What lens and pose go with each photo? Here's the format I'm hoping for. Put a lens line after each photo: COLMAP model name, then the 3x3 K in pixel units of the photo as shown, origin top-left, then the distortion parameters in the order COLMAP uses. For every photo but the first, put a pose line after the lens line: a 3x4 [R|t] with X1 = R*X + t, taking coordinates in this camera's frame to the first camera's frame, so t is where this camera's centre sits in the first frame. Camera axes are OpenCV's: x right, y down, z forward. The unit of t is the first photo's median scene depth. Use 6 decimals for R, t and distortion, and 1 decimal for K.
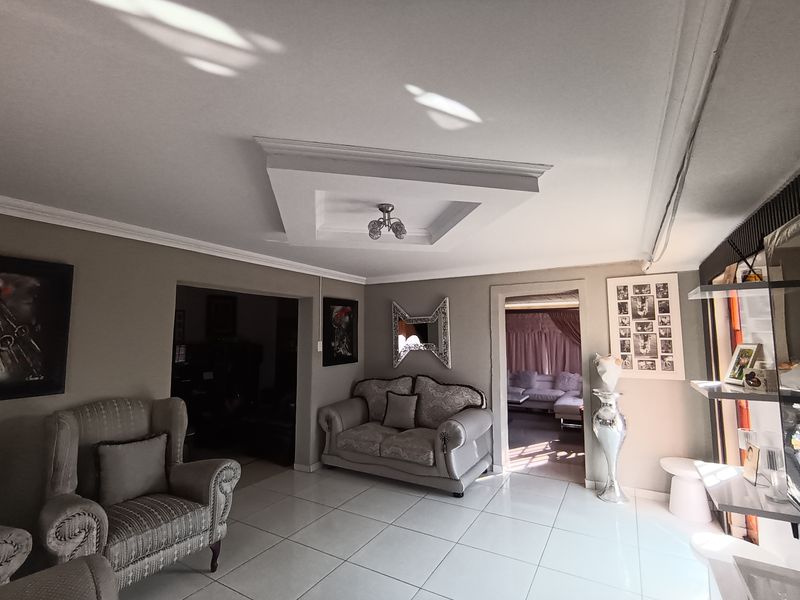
lens RADIAL K [[382.3, 0, 400.0], [0, 382.3, 300.0], [0, 0, 1]] dist [-0.000626, -0.000188]
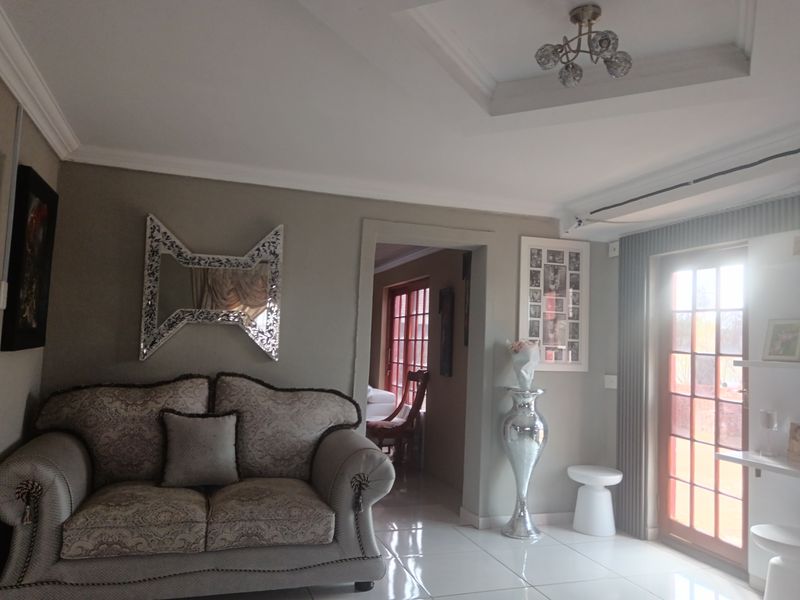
lens RADIAL K [[621.1, 0, 400.0], [0, 621.1, 300.0], [0, 0, 1]] dist [0.029848, -0.000729]
pose [[0.651828, 0.084095, 0.753690, -0.471607], [-0.113677, 0.993439, -0.012533, 0.102130], [-0.749799, -0.077508, 0.657111, 0.372492]]
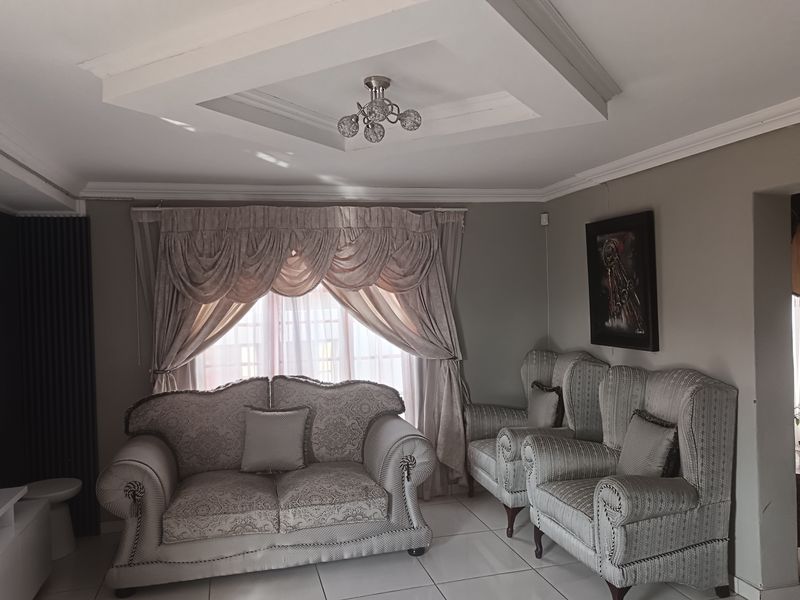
lens RADIAL K [[621.1, 0, 400.0], [0, 621.1, 300.0], [0, 0, 1]] dist [0.029848, -0.000729]
pose [[-0.561240, 0.029270, -0.827135, 0.784399], [0.106253, 0.993653, -0.036934, 0.120986], [0.820804, -0.108615, -0.560788, 1.478717]]
